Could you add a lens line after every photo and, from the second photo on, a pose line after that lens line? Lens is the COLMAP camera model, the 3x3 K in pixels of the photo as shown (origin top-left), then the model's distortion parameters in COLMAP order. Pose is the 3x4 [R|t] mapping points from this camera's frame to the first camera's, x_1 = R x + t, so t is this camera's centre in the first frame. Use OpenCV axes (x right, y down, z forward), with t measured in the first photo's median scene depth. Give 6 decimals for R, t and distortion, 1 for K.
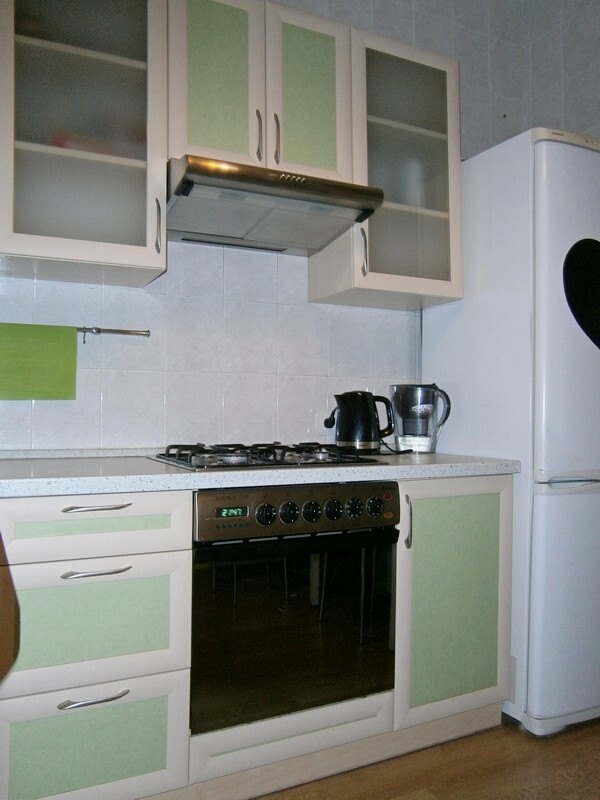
lens RADIAL K [[651.0, 0, 300.0], [0, 651.0, 400.0], [0, 0, 1]] dist [-0.028565, 0.002797]
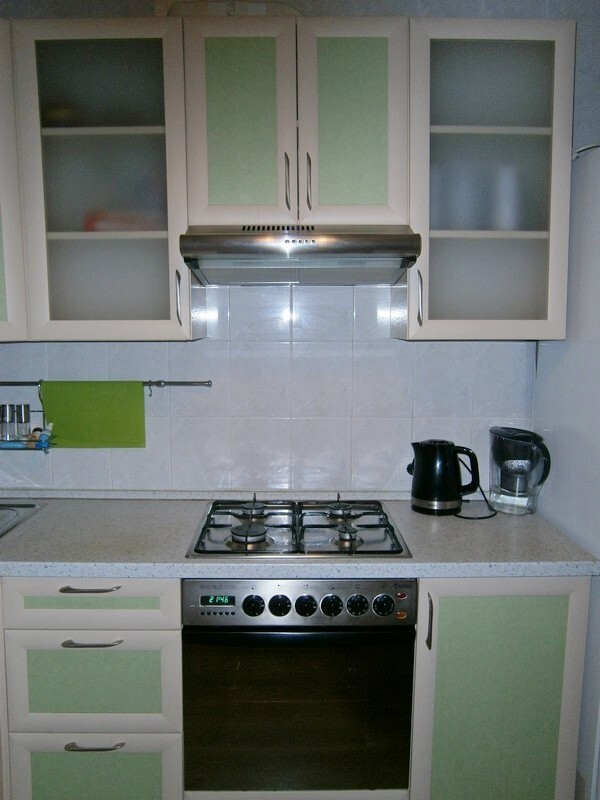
lens RADIAL K [[651.0, 0, 300.0], [0, 651.0, 400.0], [0, 0, 1]] dist [-0.028565, 0.002797]
pose [[0.896289, 0.051091, -0.440518, 0.362101], [0.011721, 0.990265, 0.138698, -0.227326], [0.443316, -0.129477, 0.886965, 0.159149]]
